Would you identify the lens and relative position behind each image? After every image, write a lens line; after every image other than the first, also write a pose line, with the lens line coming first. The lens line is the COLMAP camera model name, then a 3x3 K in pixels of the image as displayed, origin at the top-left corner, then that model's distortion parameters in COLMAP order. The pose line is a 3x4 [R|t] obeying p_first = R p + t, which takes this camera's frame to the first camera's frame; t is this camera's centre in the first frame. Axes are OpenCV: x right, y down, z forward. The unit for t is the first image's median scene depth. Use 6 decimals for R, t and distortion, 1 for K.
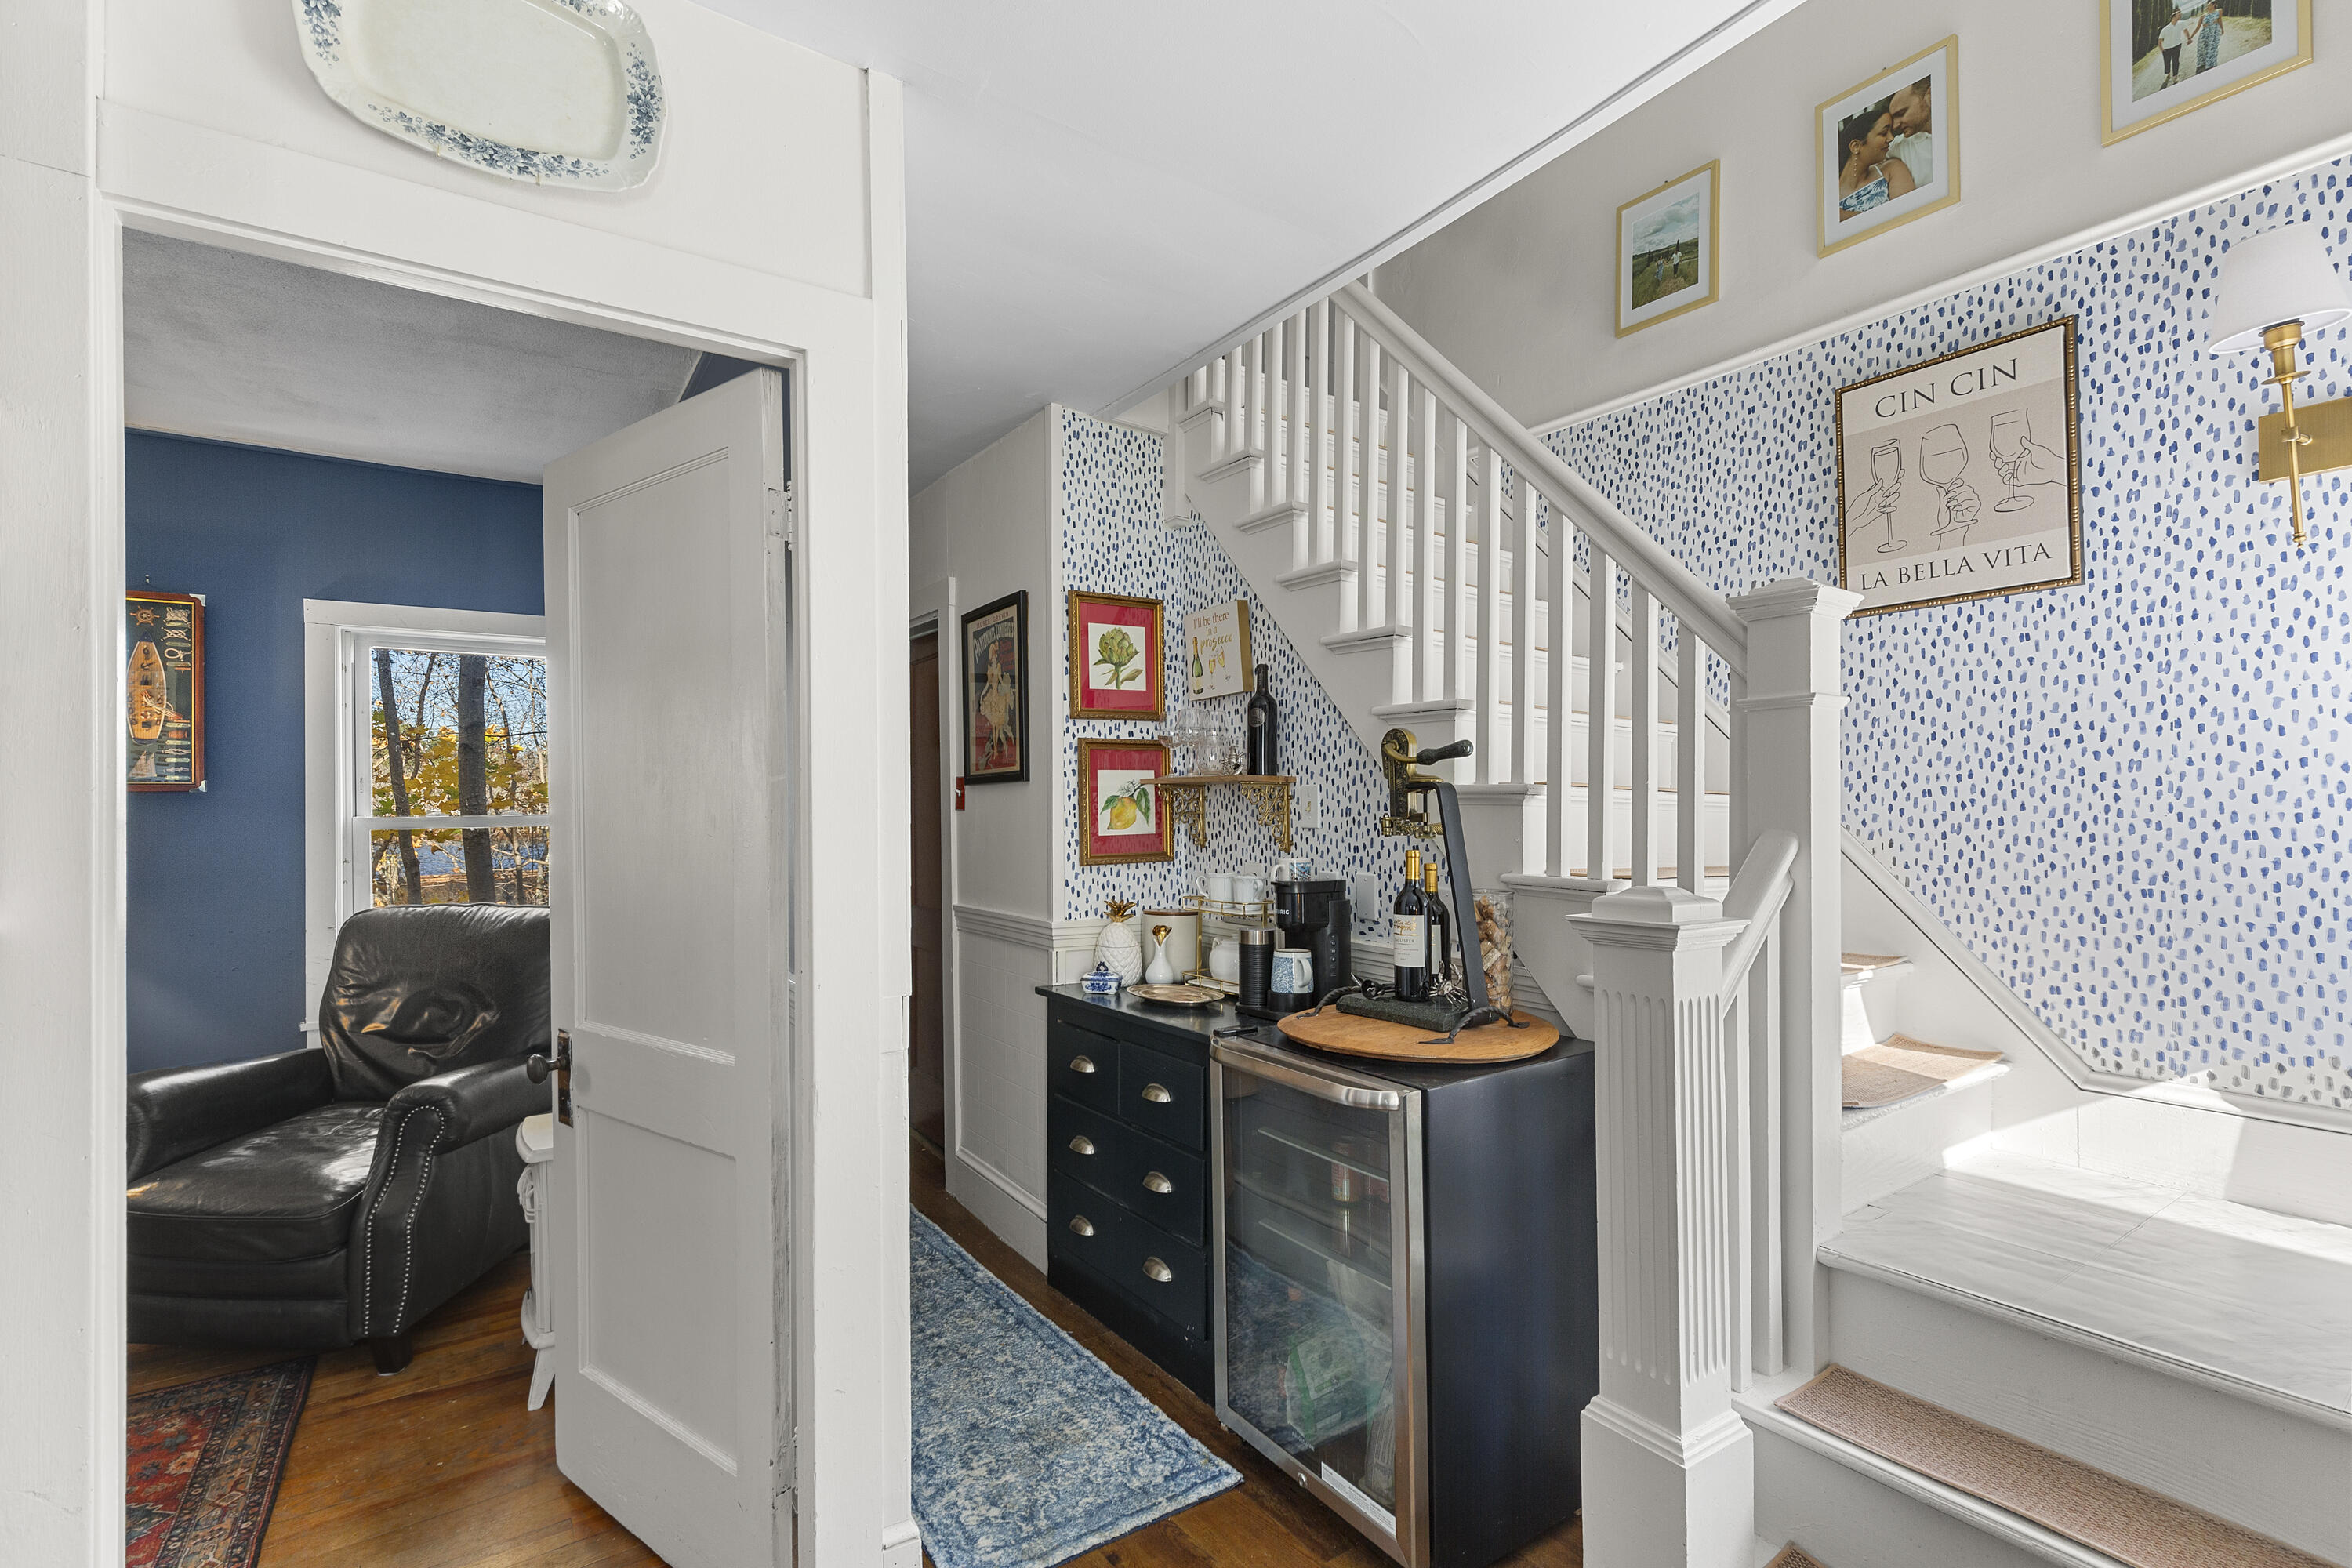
lens RADIAL K [[1058.2, 0, 1175.4], [0, 1058.2, 797.6], [0, 0, 1]] dist [0.004110, -0.000675]
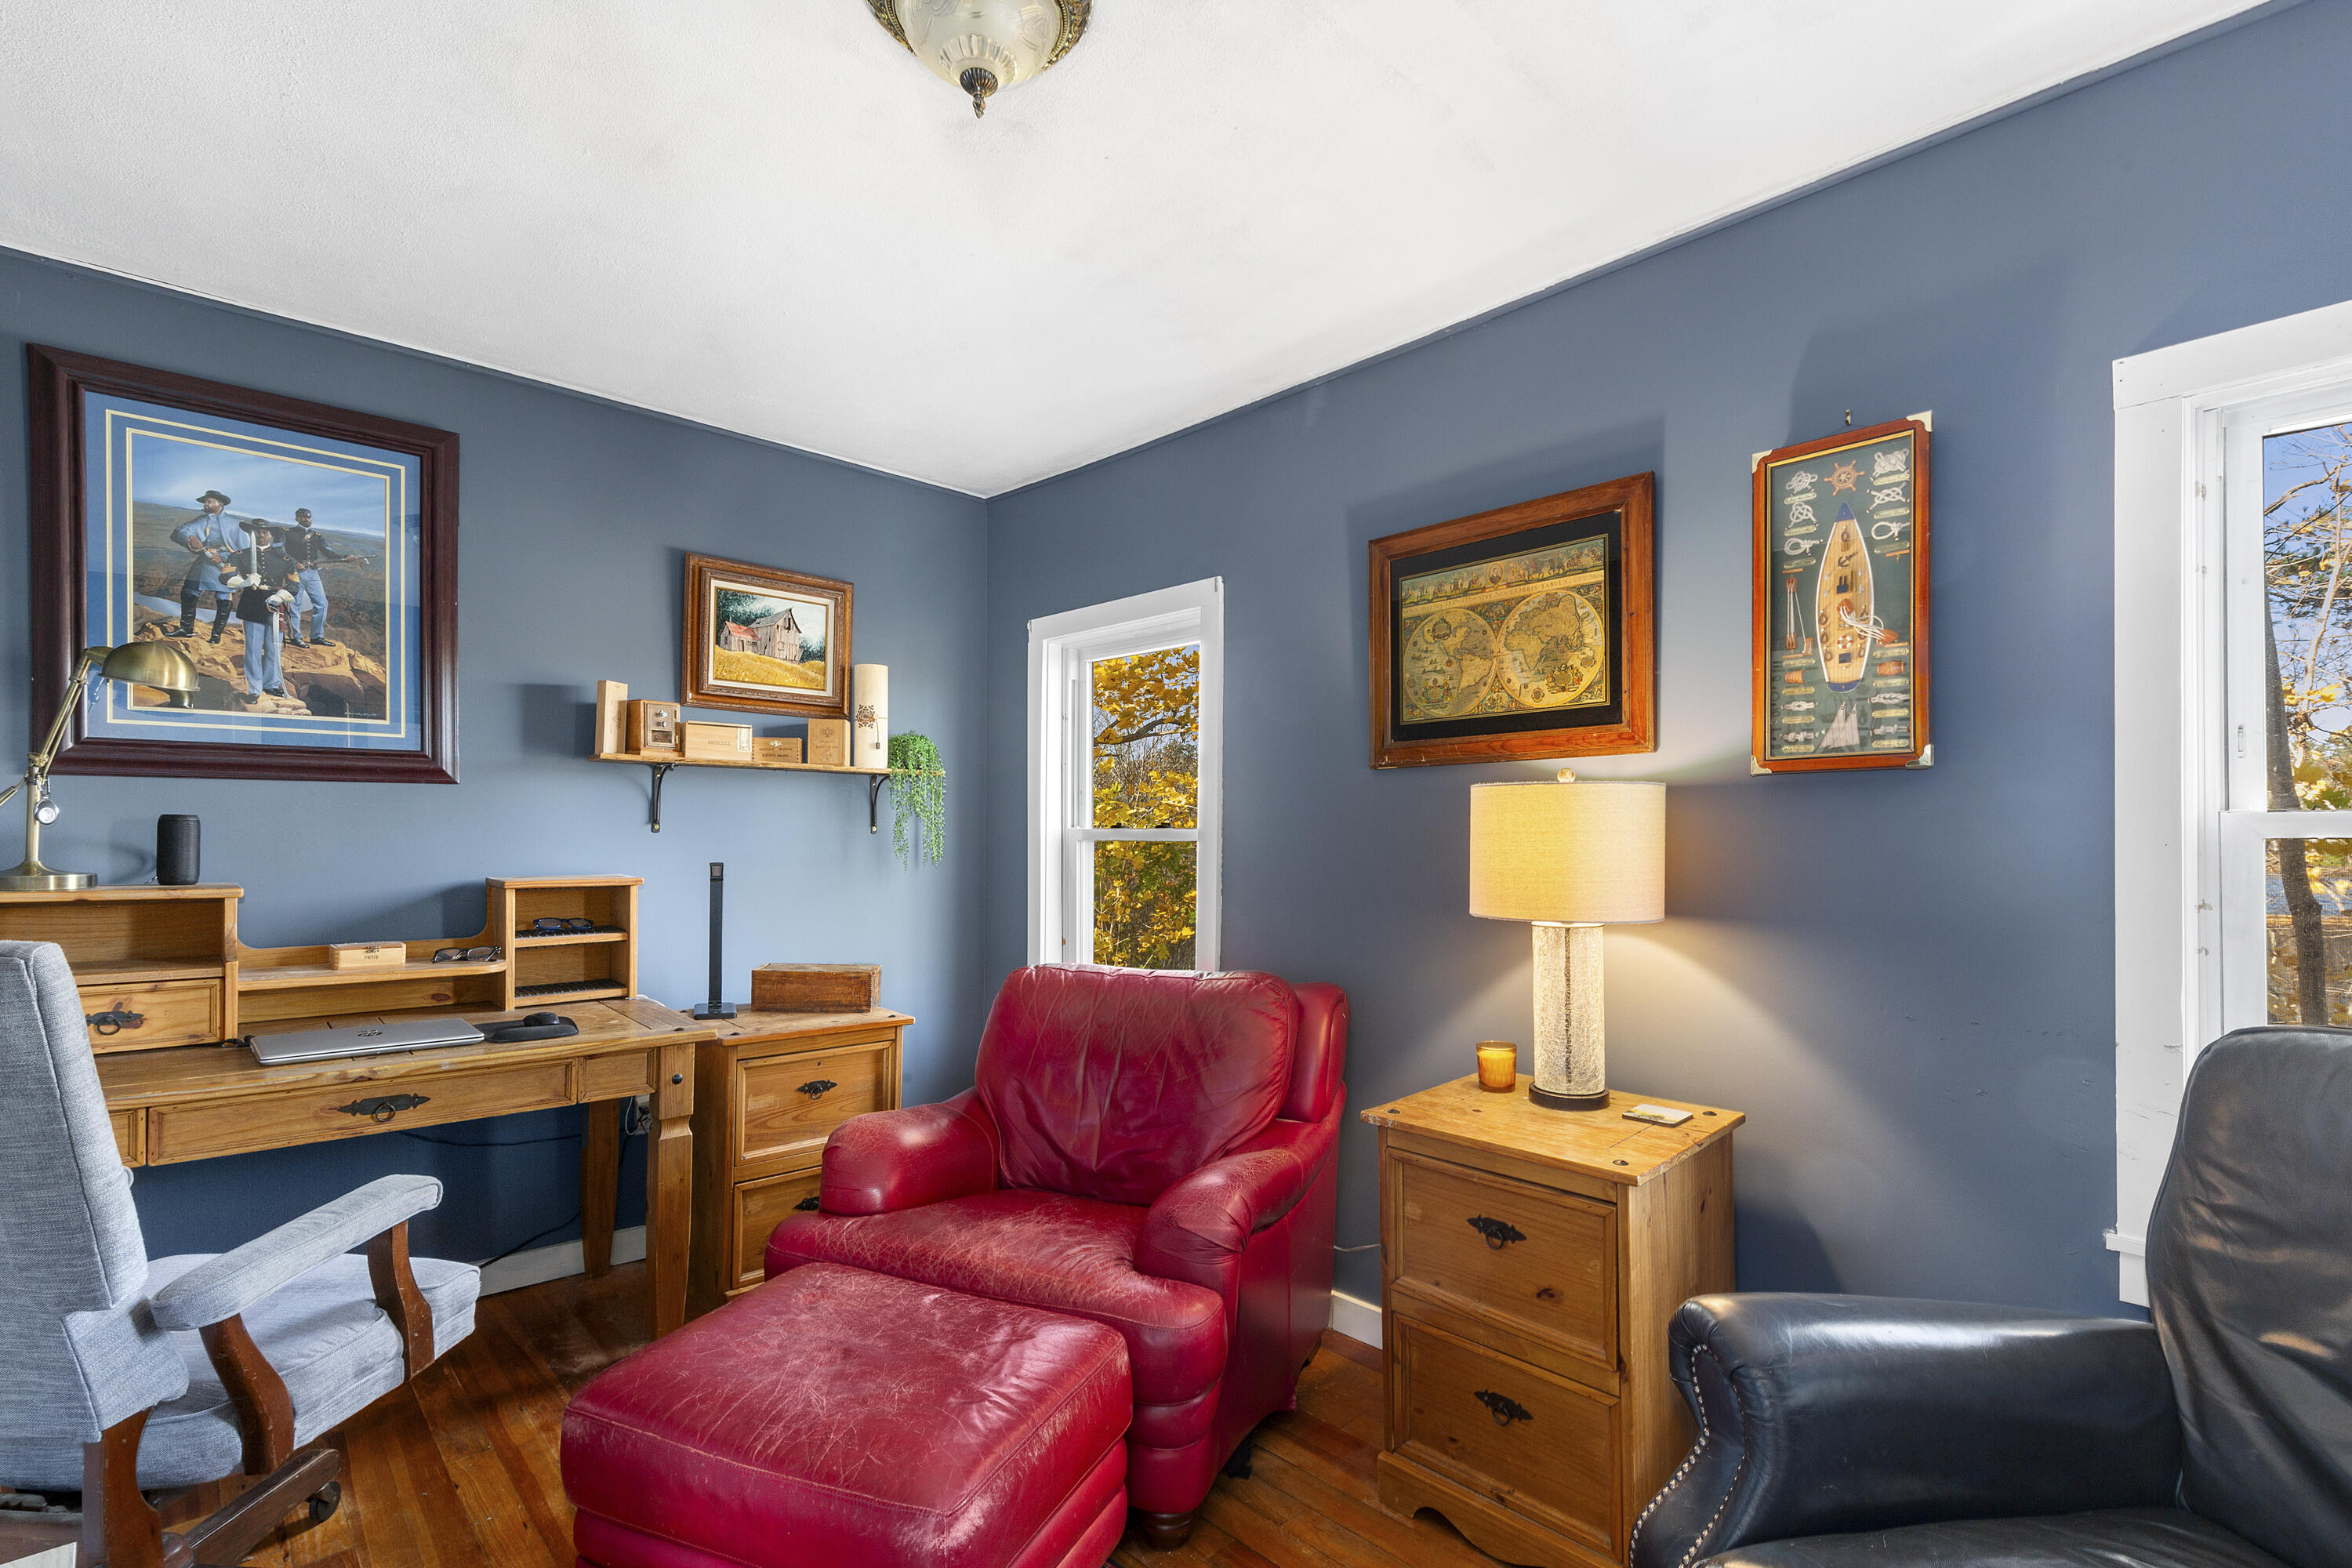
lens RADIAL K [[1058.2, 0, 1203.7], [0, 1058.2, 846.2], [0, 0, 1]] dist [0.004110, -0.000675]
pose [[0.169731, 0.004529, -0.985480, -0.433876], [0.003892, 0.999979, 0.005266, 0.032492], [0.985483, -0.004730, 0.169709, 0.532885]]
